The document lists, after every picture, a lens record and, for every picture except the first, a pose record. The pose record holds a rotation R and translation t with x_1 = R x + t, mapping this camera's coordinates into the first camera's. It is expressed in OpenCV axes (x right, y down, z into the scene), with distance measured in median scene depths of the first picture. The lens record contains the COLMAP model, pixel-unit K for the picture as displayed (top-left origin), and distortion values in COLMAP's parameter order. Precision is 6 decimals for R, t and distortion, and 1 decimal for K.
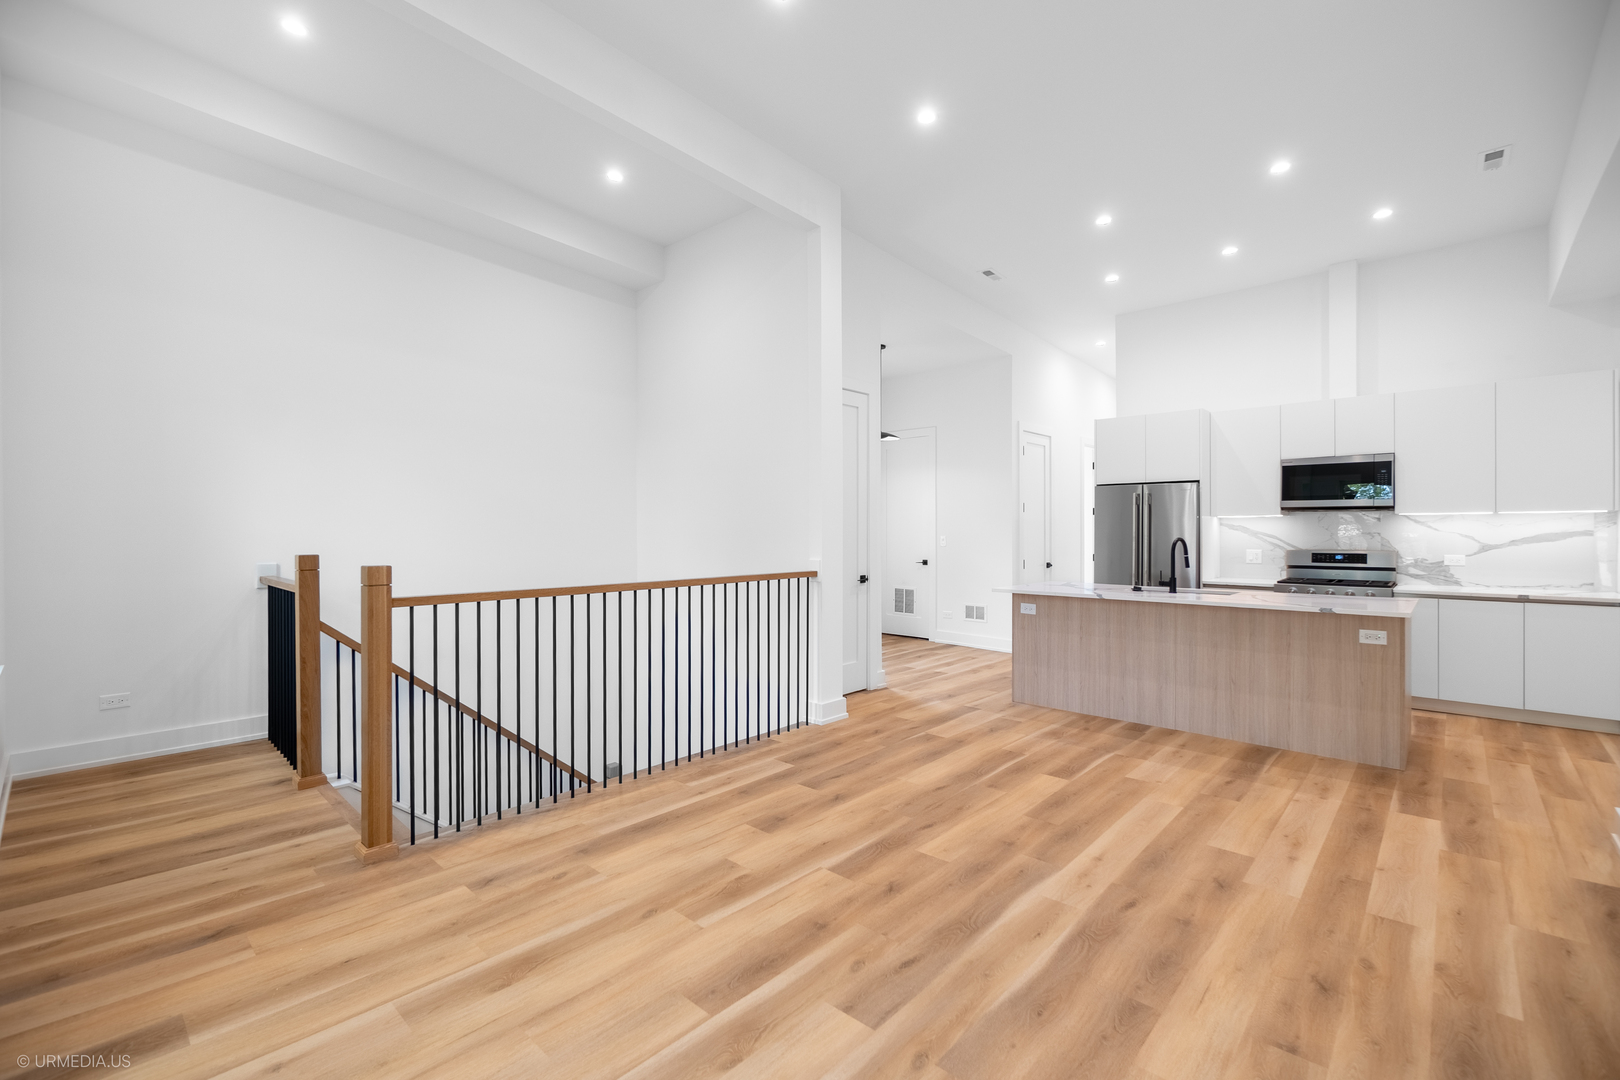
lens RADIAL K [[693.8, 0, 817.0], [0, 693.8, 534.0], [0, 0, 1]] dist [-0.001656, 0.000539]
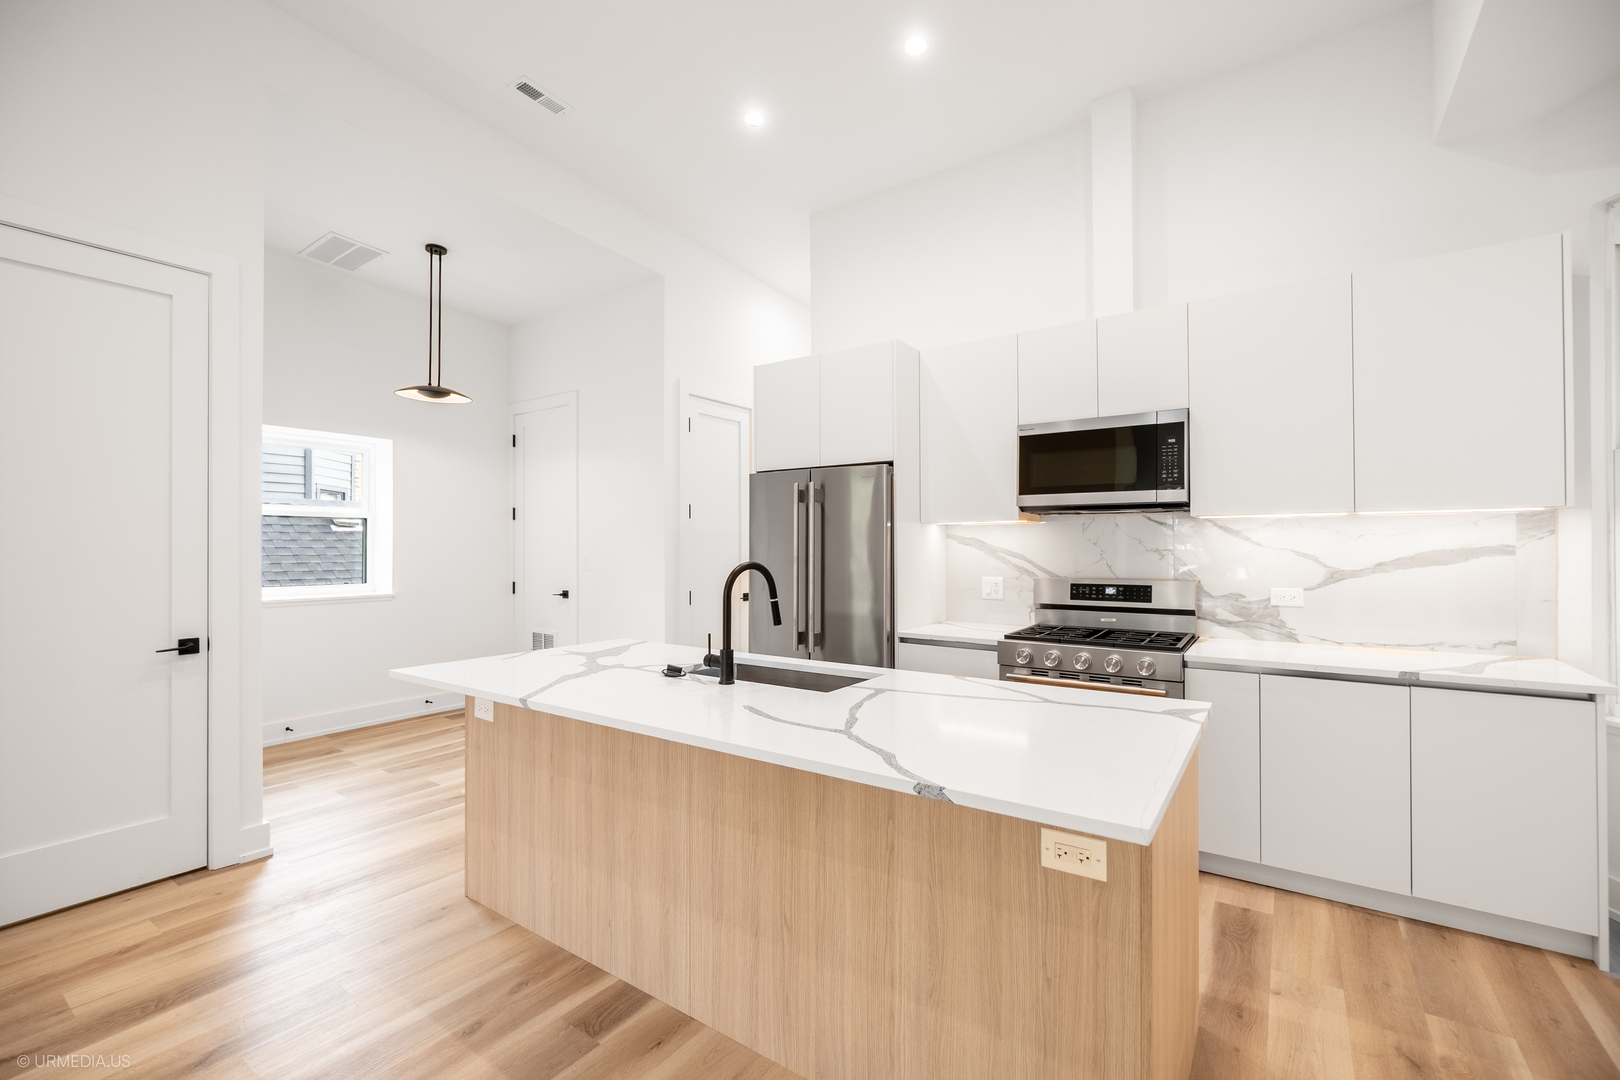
lens RADIAL K [[690.6, 0, 788.4], [0, 690.6, 542.7], [0, 0, 1]] dist [-0.003714, -0.000370]
pose [[0.993180, -0.000053, 0.116594, 0.581170], [0.001265, 0.999946, -0.010326, -0.002769], [-0.116587, 0.010403, 0.993126, 0.630348]]
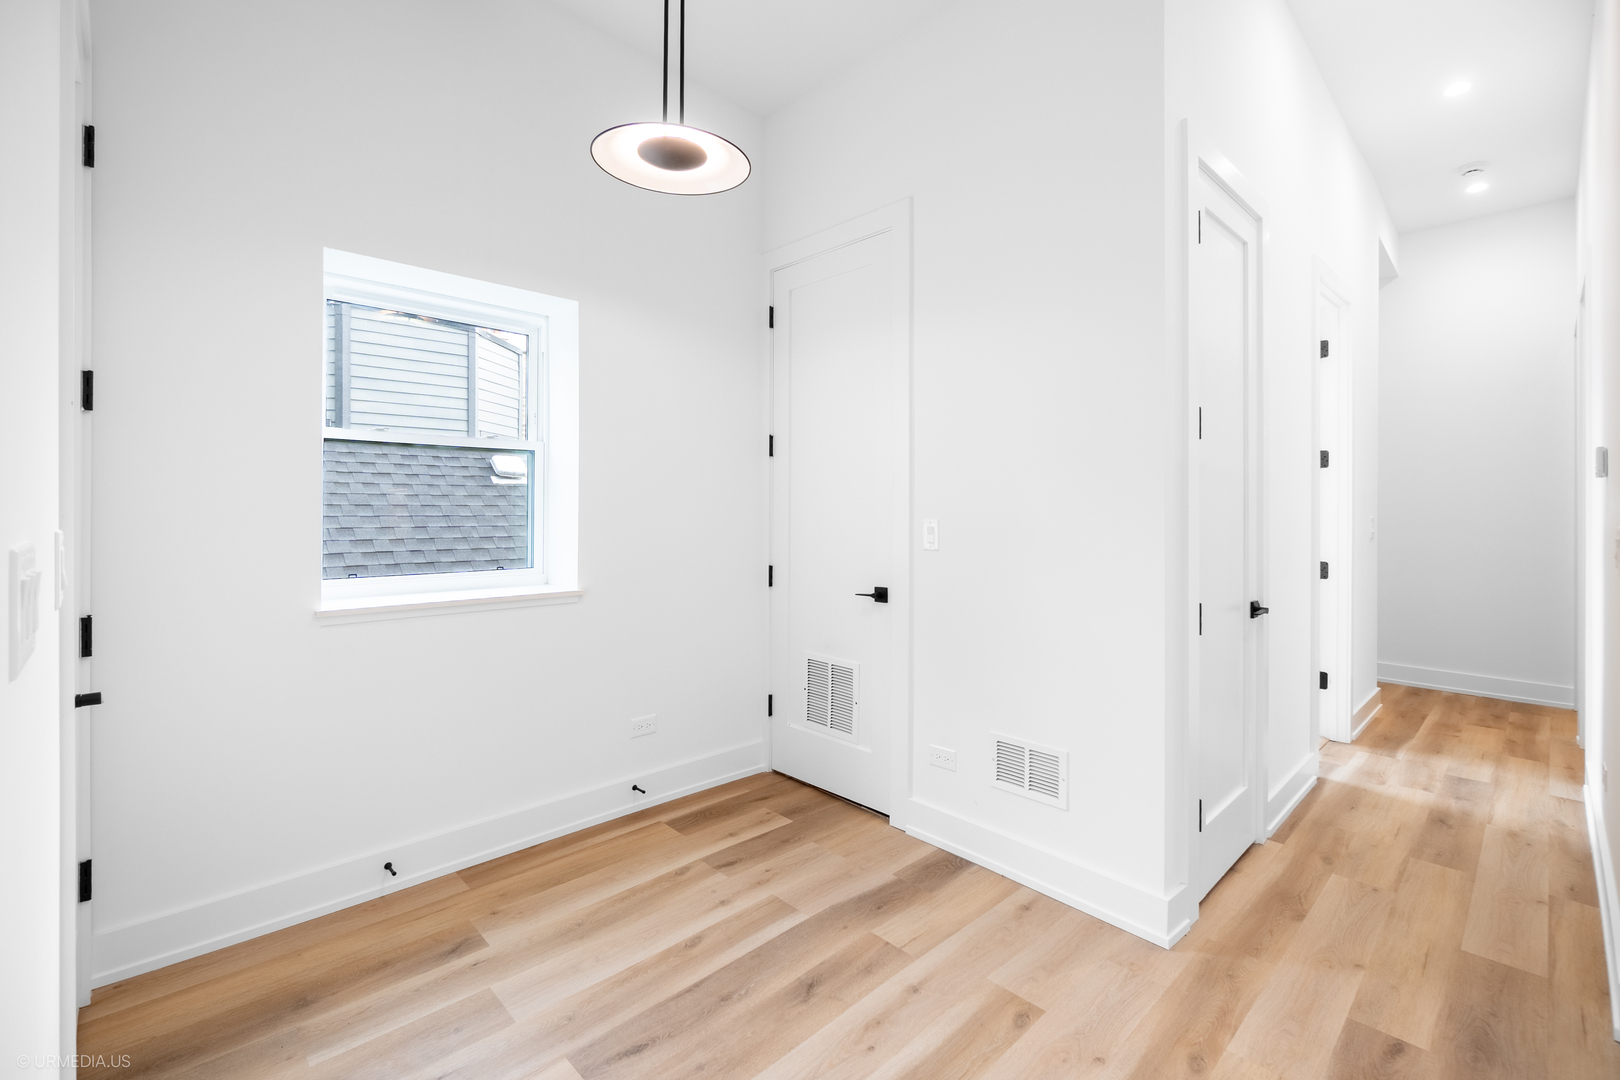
lens RADIAL K [[712.9, 0, 803.4], [0, 712.9, 509.5], [0, 0, 1]] dist [-0.001307, -0.000038]
pose [[0.997369, 0.004113, -0.072380, 0.284922], [-0.004396, 0.999983, -0.003754, -0.000331], [0.072363, 0.004062, 0.997370, 1.276181]]
